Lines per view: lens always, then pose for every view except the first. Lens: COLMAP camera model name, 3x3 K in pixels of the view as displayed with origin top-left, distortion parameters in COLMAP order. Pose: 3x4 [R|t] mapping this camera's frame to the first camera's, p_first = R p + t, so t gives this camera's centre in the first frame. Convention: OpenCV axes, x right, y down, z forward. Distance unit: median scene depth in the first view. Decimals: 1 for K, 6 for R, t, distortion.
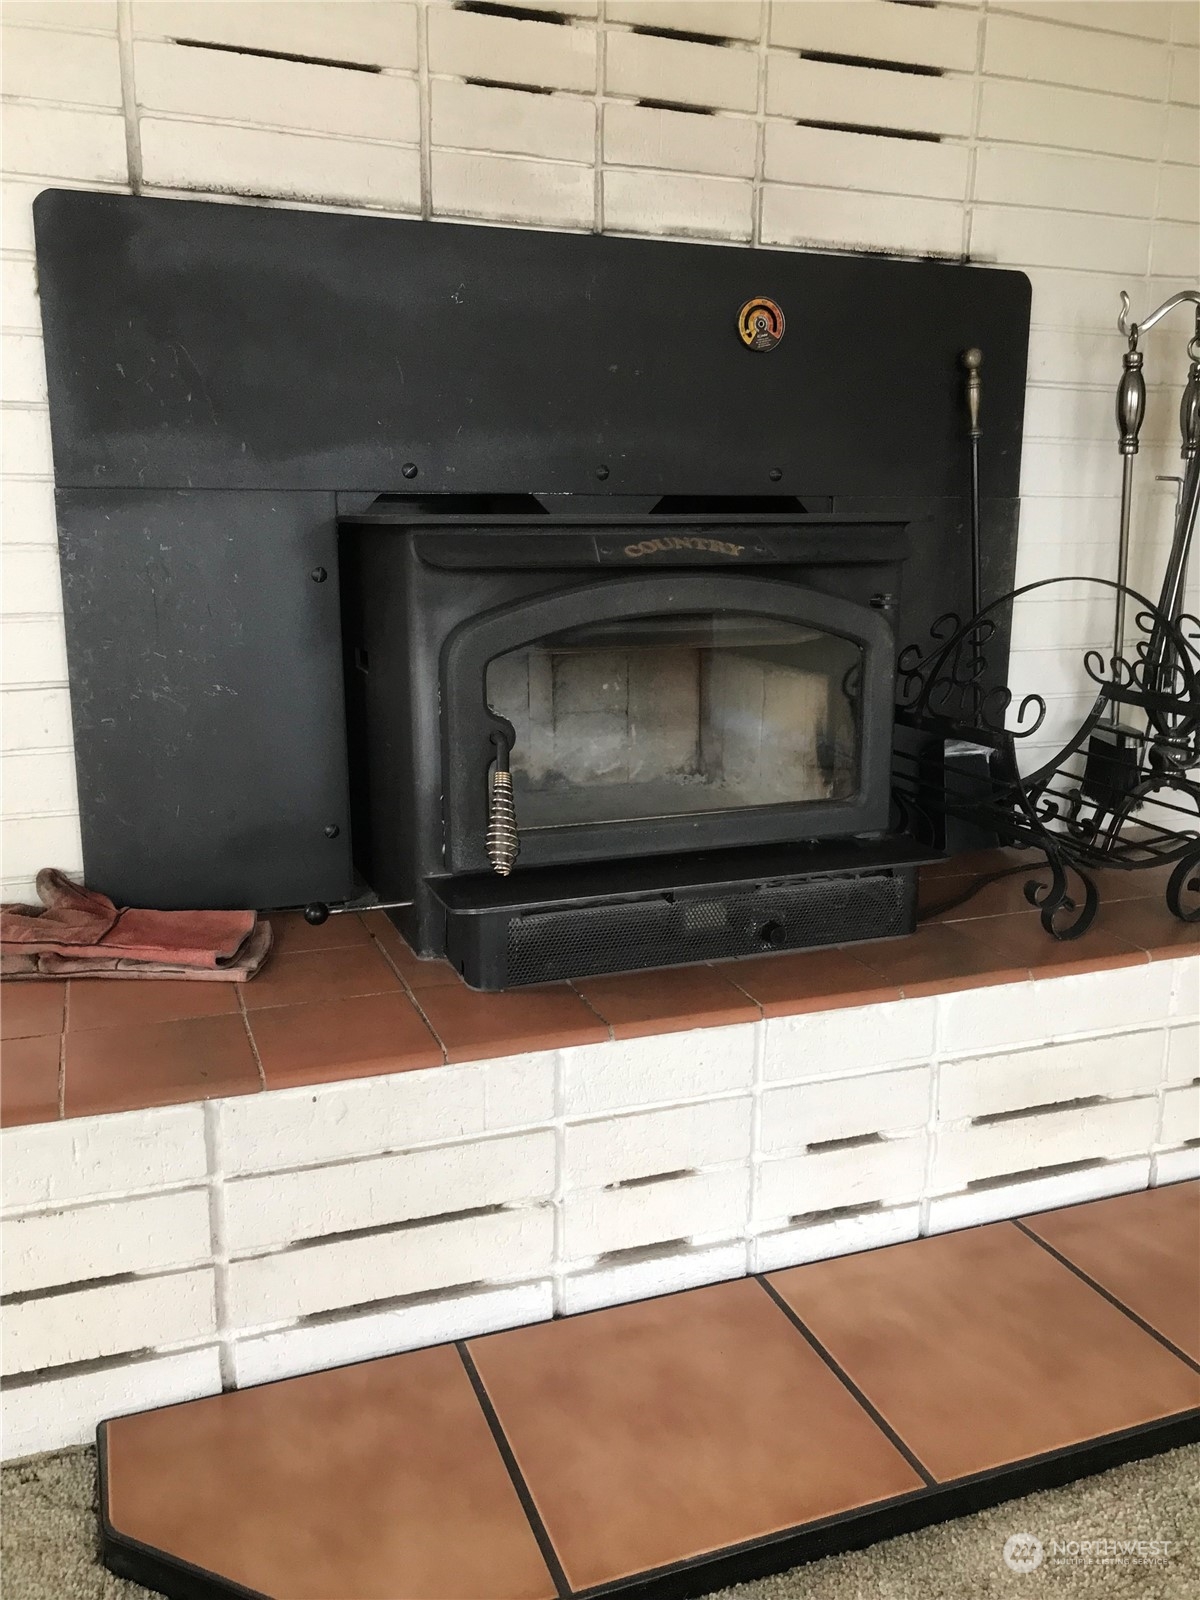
lens RADIAL K [[1318.6, 0, 606.7], [0, 1318.6, 804.9], [0, 0, 1]] dist [0.034009, -0.027713]
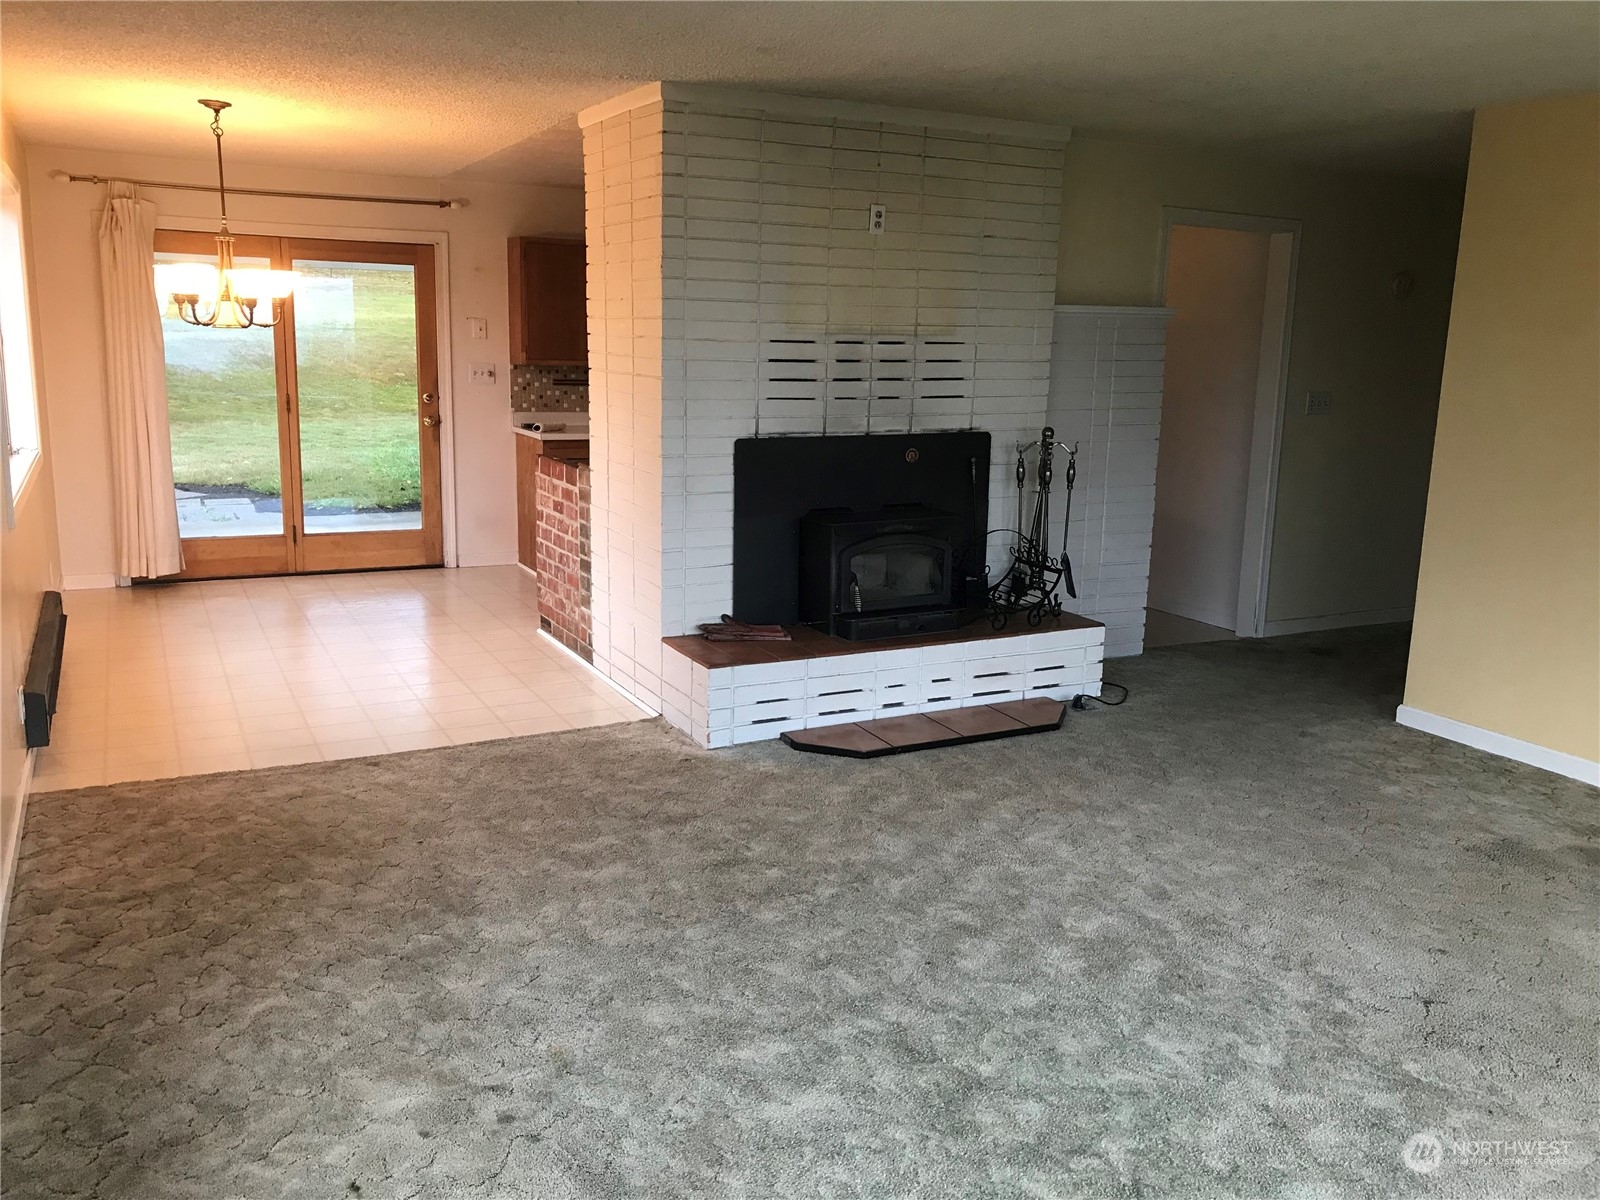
lens RADIAL K [[1318.6, 0, 796.3], [0, 1318.6, 595.8], [0, 0, 1]] dist [0.034009, -0.027713]
pose [[0.993894, -0.008420, 0.110022, -0.541644], [0.009845, 0.999874, -0.012414, 0.038569], [-0.109904, 0.013421, 0.993852, -2.277215]]
